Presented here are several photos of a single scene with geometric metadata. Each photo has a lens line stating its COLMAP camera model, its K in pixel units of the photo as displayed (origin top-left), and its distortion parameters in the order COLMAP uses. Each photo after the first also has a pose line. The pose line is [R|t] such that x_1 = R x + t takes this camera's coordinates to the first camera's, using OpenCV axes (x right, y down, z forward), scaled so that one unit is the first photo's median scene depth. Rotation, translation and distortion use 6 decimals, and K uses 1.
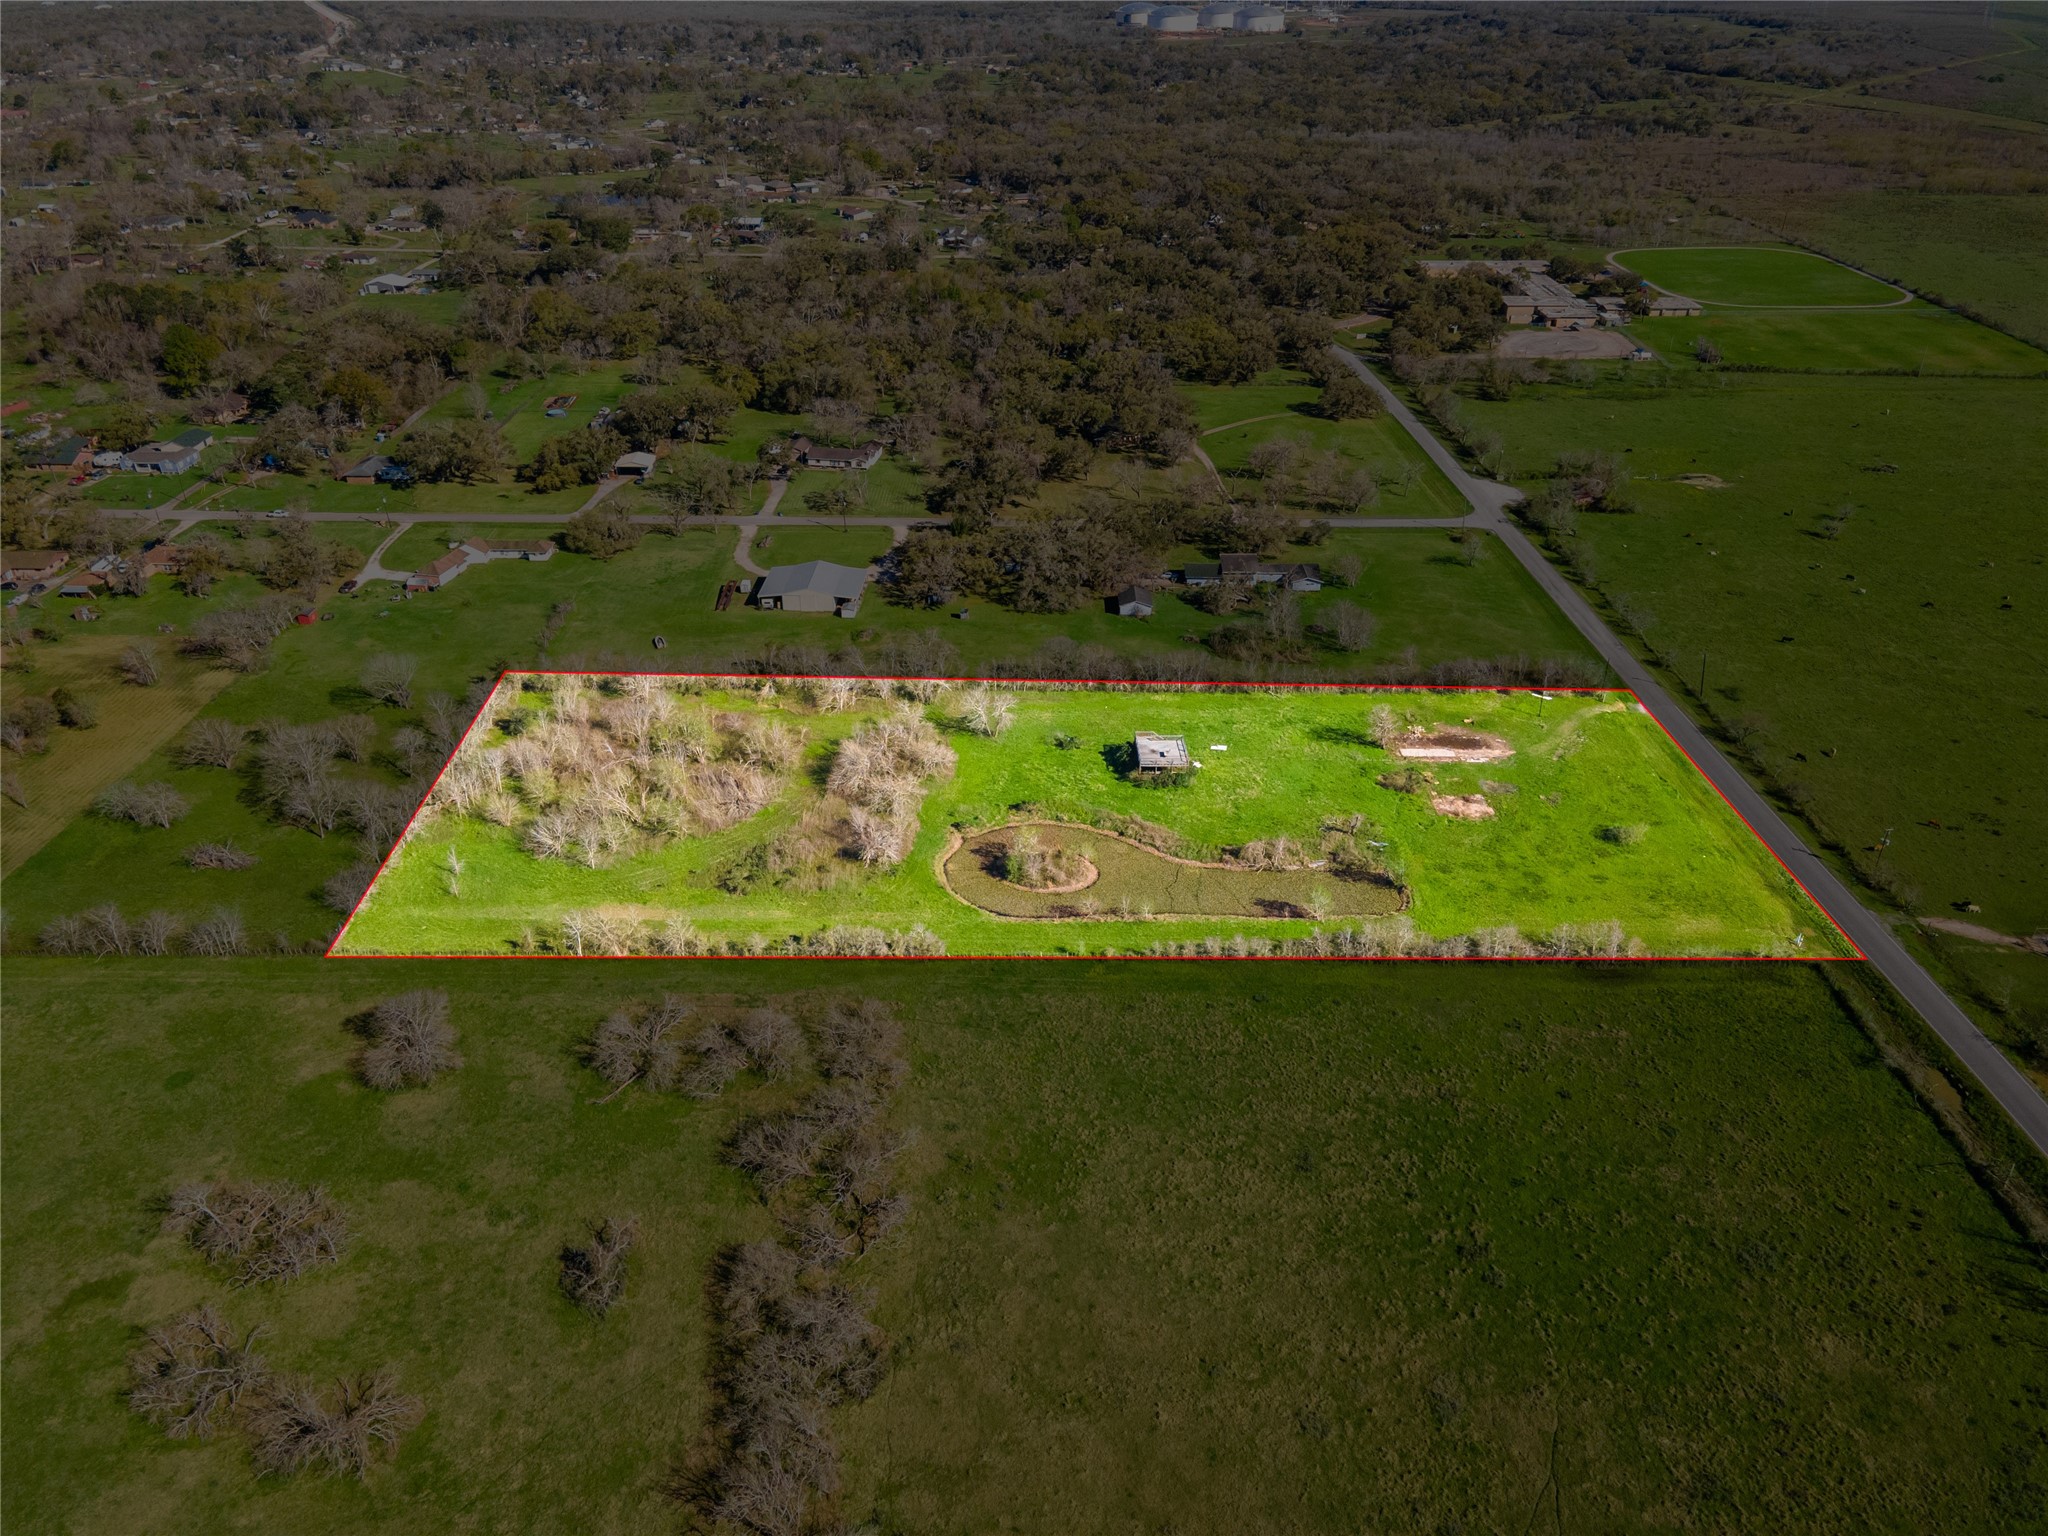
lens RADIAL K [[1492.2, 0, 1020.6], [0, 1492.2, 764.5], [0, 0, 1]] dist [0.038906, 0.014634]
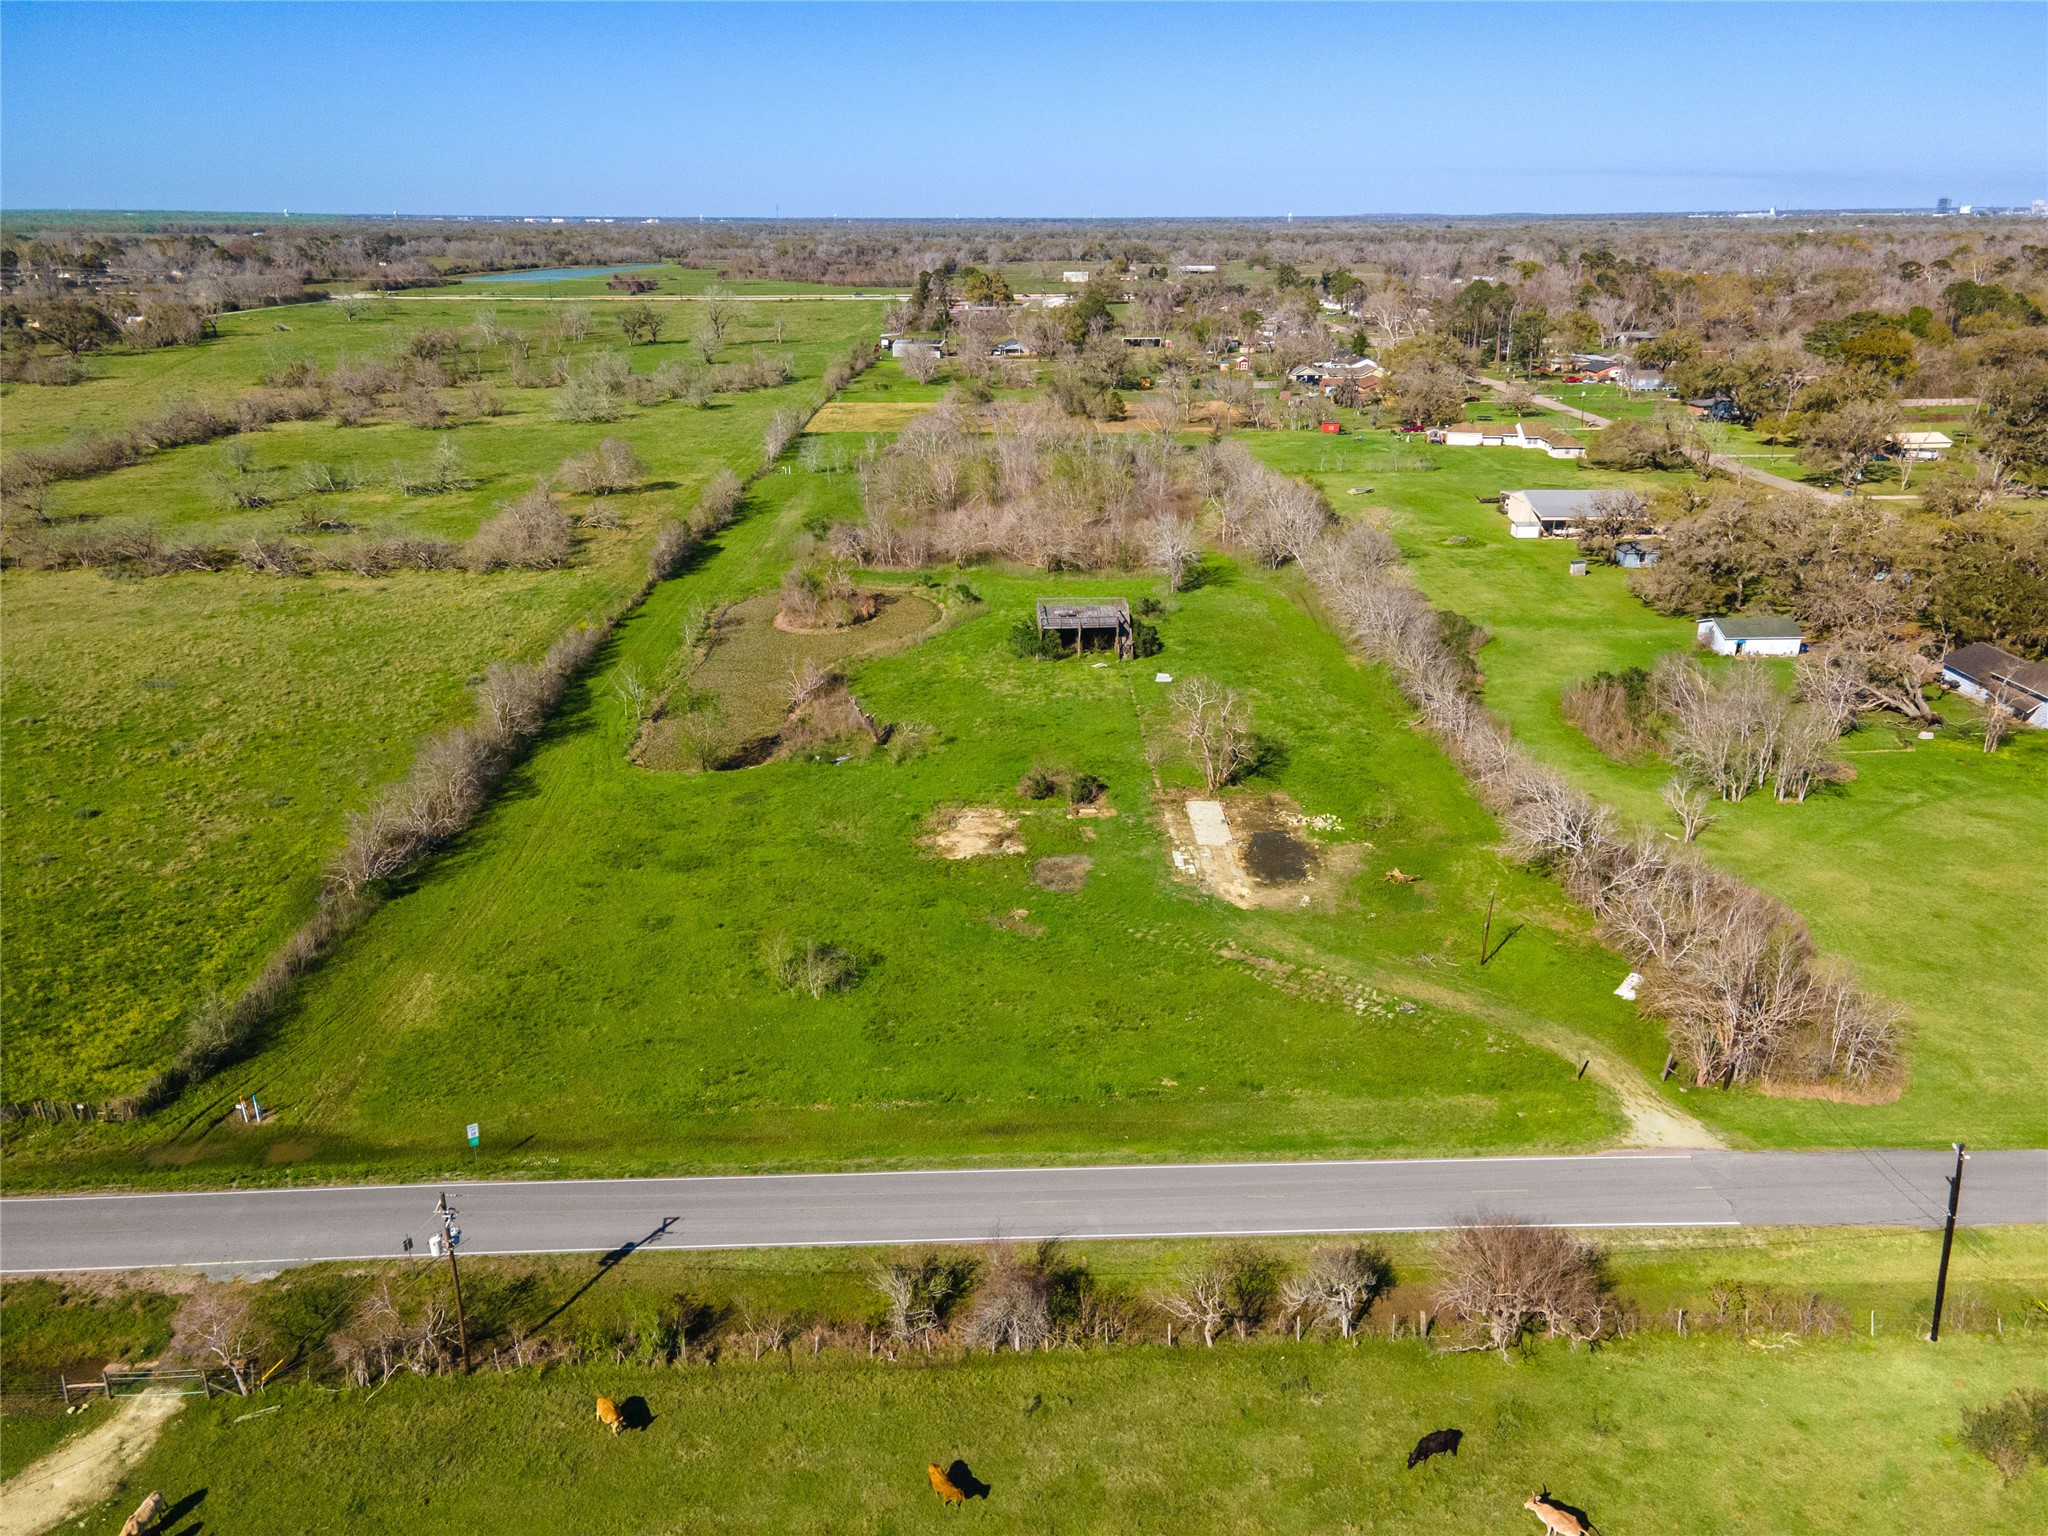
lens RADIAL K [[1492.2, 0, 1021.7], [0, 1492.2, 764.1], [0, 0, 1]] dist [0.038906, 0.014634]
pose [[0.016204, 0.342946, -0.939215, 0.683095], [-0.484399, 0.824437, 0.292679, -0.125319], [0.874697, 0.450212, 0.179482, 0.863609]]
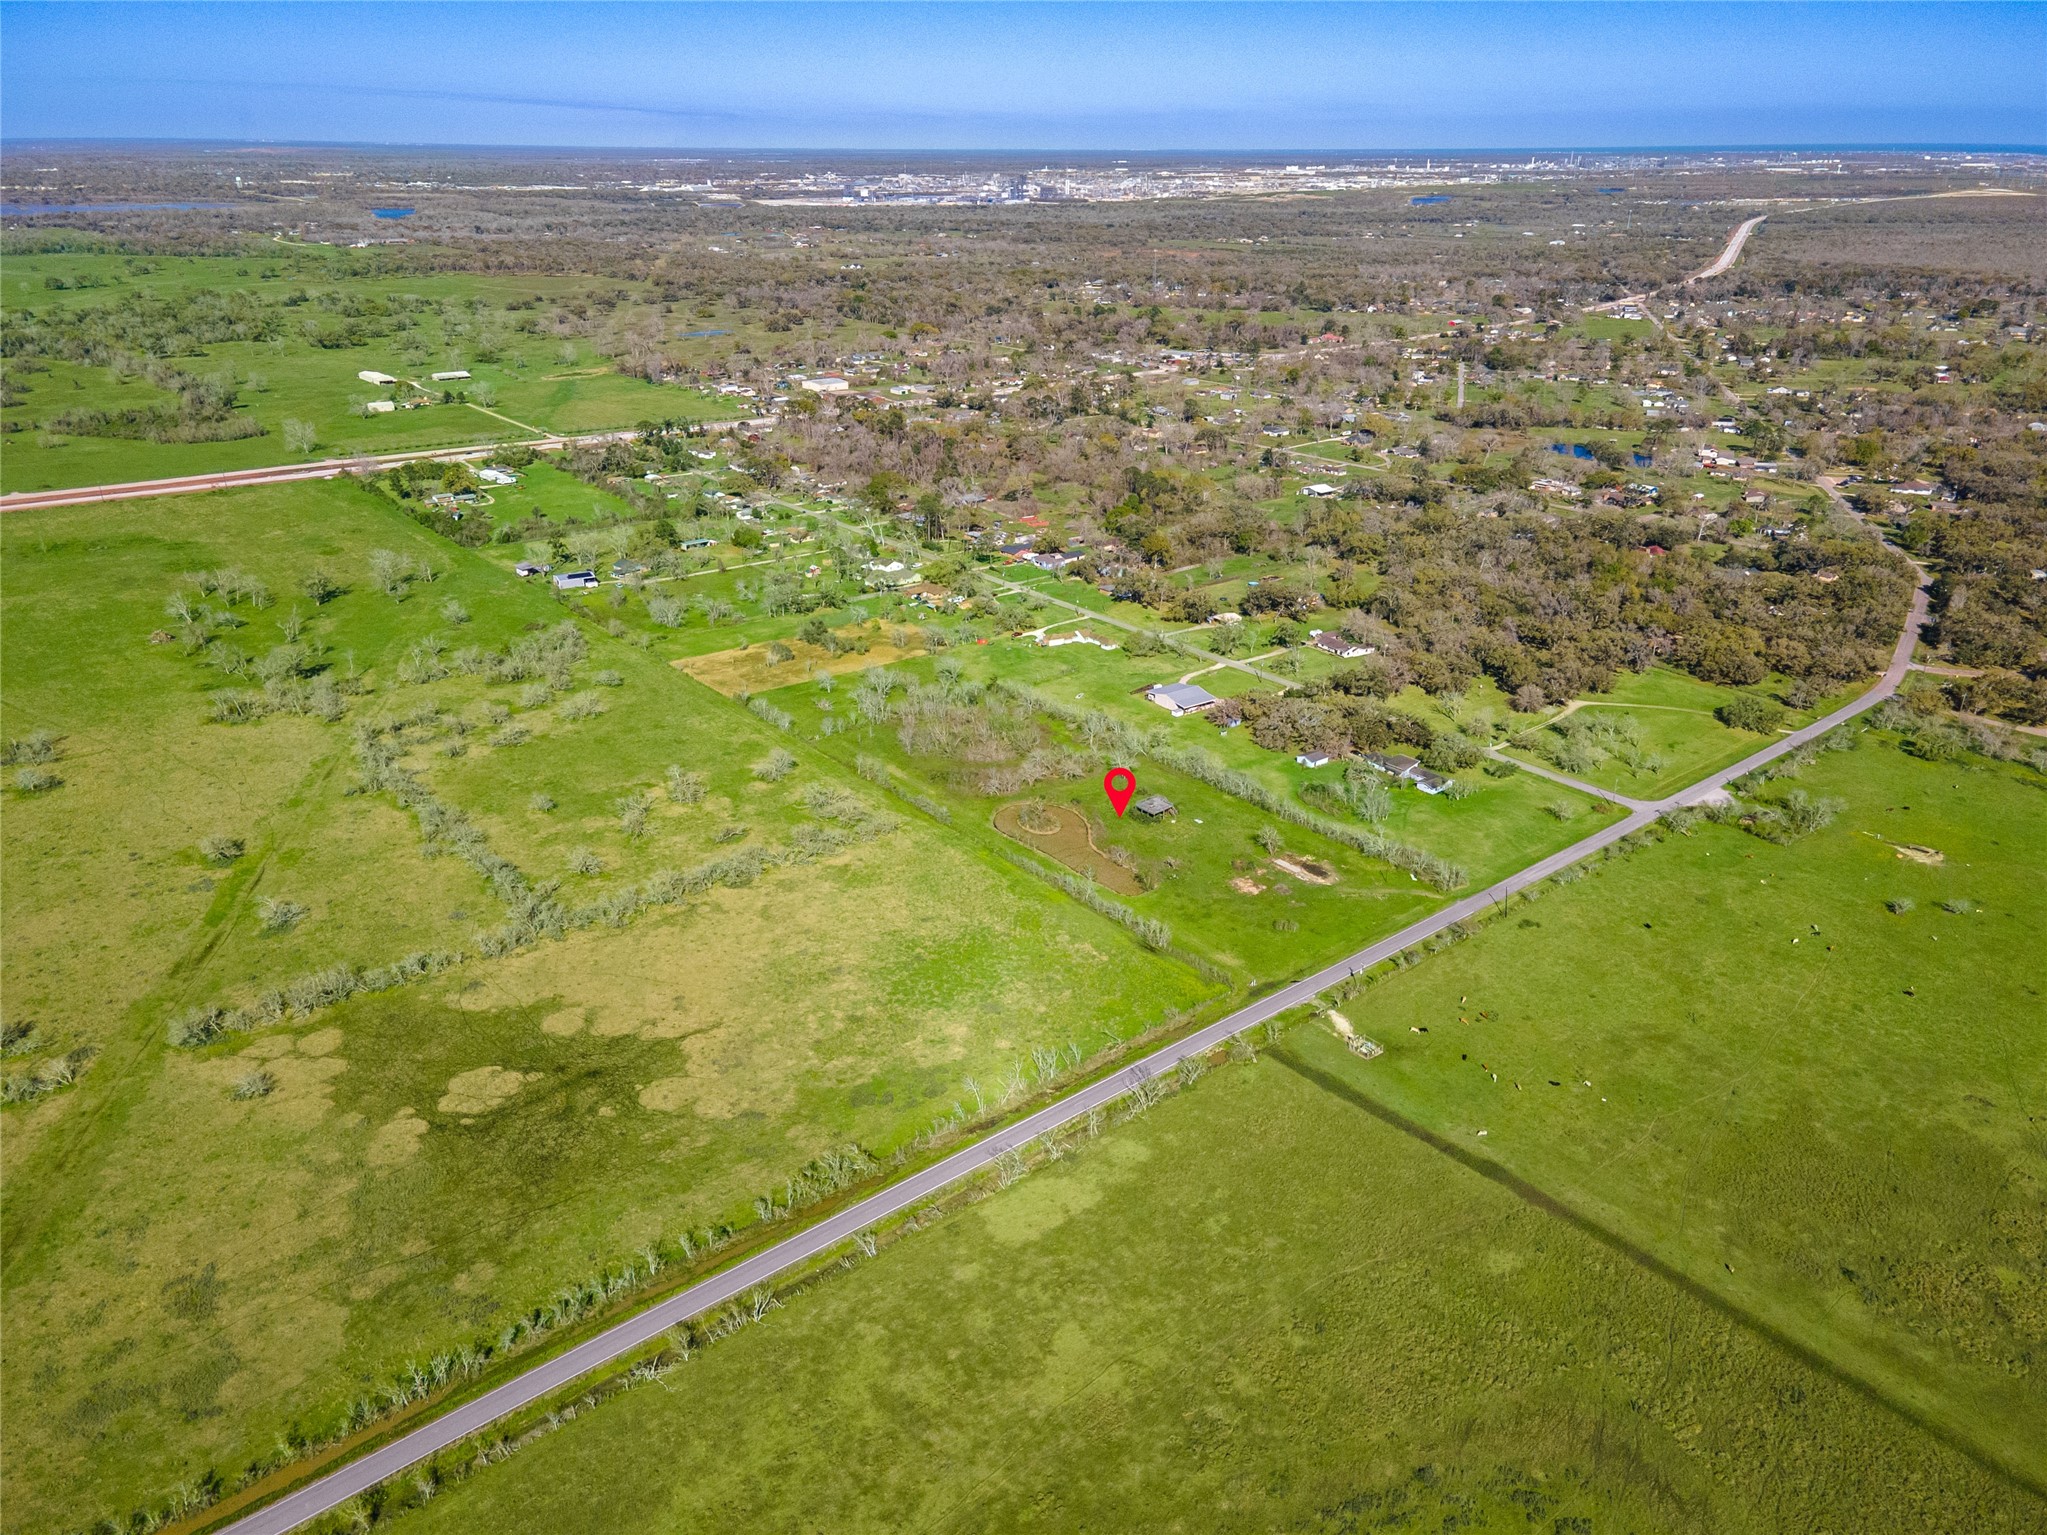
lens RADIAL K [[1491.5, 0, 1018.2], [0, 1491.5, 771.7], [0, 0, 1]] dist [0.038906, 0.014634]
pose [[0.620064, 0.303012, -0.723675, 1.237822], [-0.380692, 0.922742, 0.060177, -0.088345], [0.685999, 0.238183, 0.687513, -0.347119]]
